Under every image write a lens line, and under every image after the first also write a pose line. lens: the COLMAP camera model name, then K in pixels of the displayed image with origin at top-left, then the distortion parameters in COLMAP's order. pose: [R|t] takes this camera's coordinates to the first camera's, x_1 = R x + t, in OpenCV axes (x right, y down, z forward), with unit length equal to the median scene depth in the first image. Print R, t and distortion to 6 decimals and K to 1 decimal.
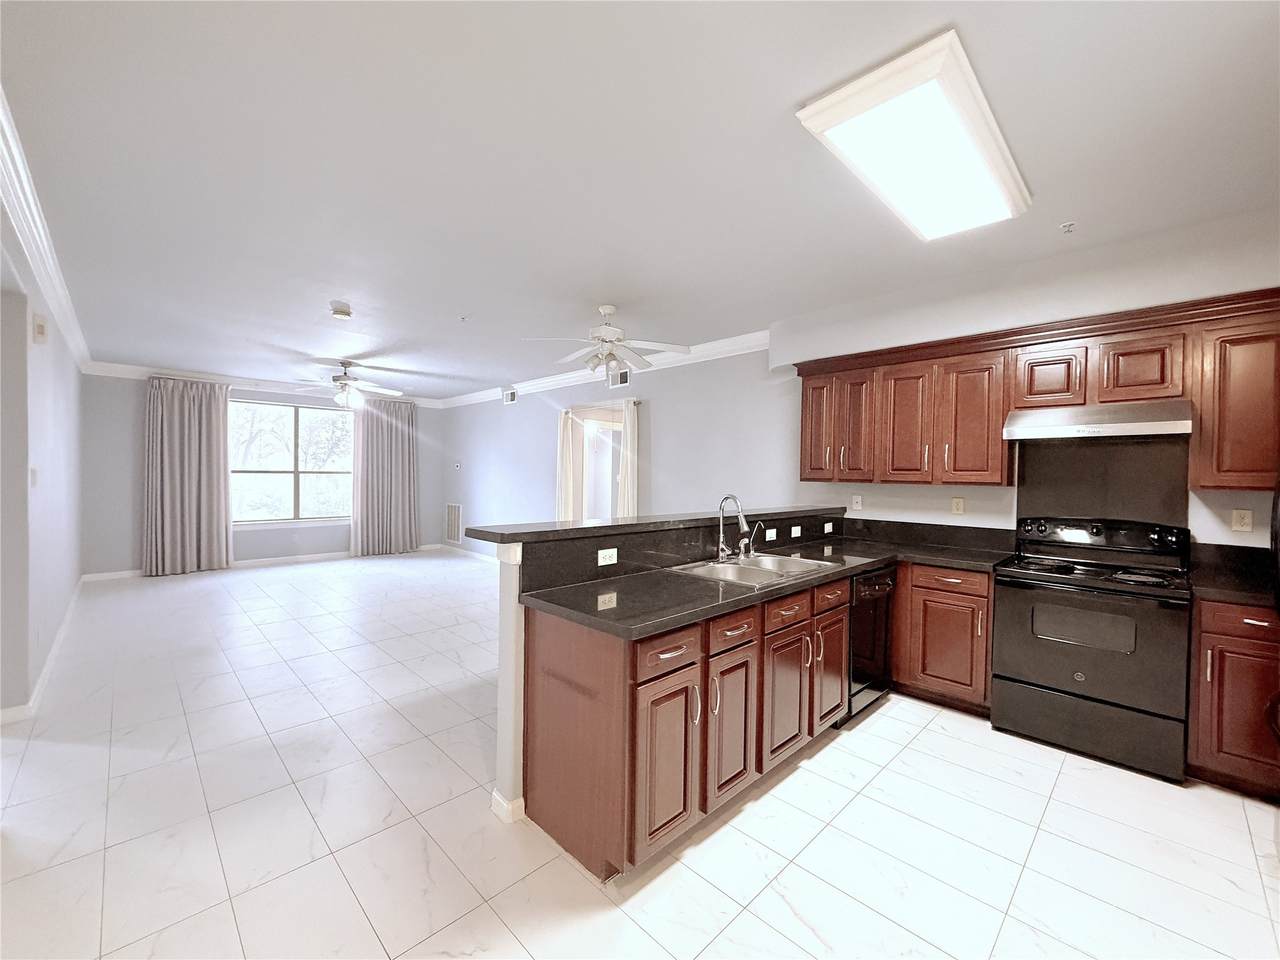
lens RADIAL K [[523.1, 0, 640.0], [0, 523.1, 480.0], [0, 0, 1]] dist [-0.000492, 0.000029]
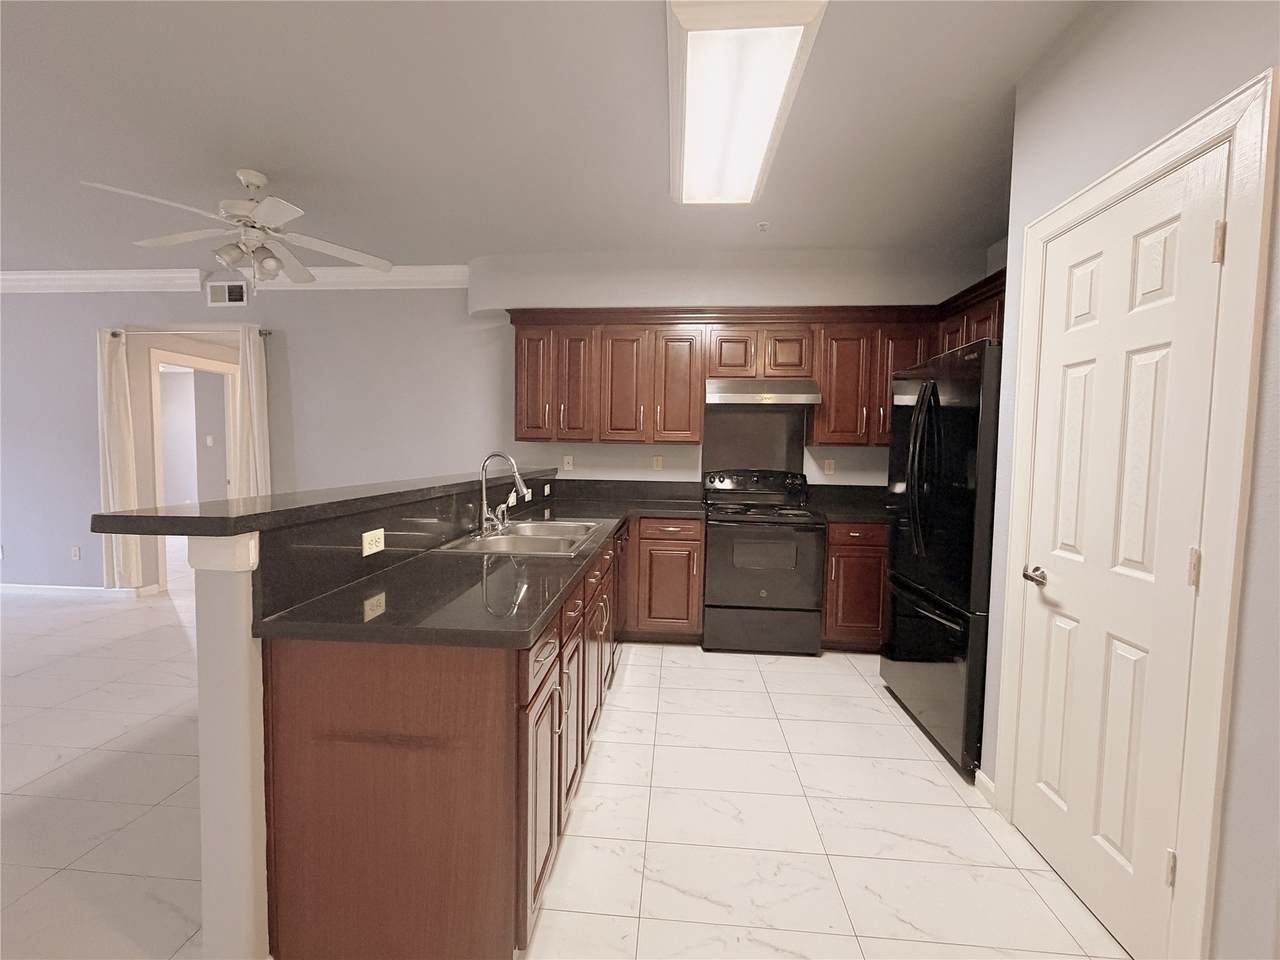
lens RADIAL K [[538.1, 0, 640.0], [0, 538.1, 480.0], [0, 0, 1]] dist [0.000522, -0.000018]
pose [[0.756348, -0.041499, 0.652852, -0.189907], [0.003879, 0.998253, 0.058961, 0.020720], [-0.654158, -0.042063, 0.755187, 0.189011]]
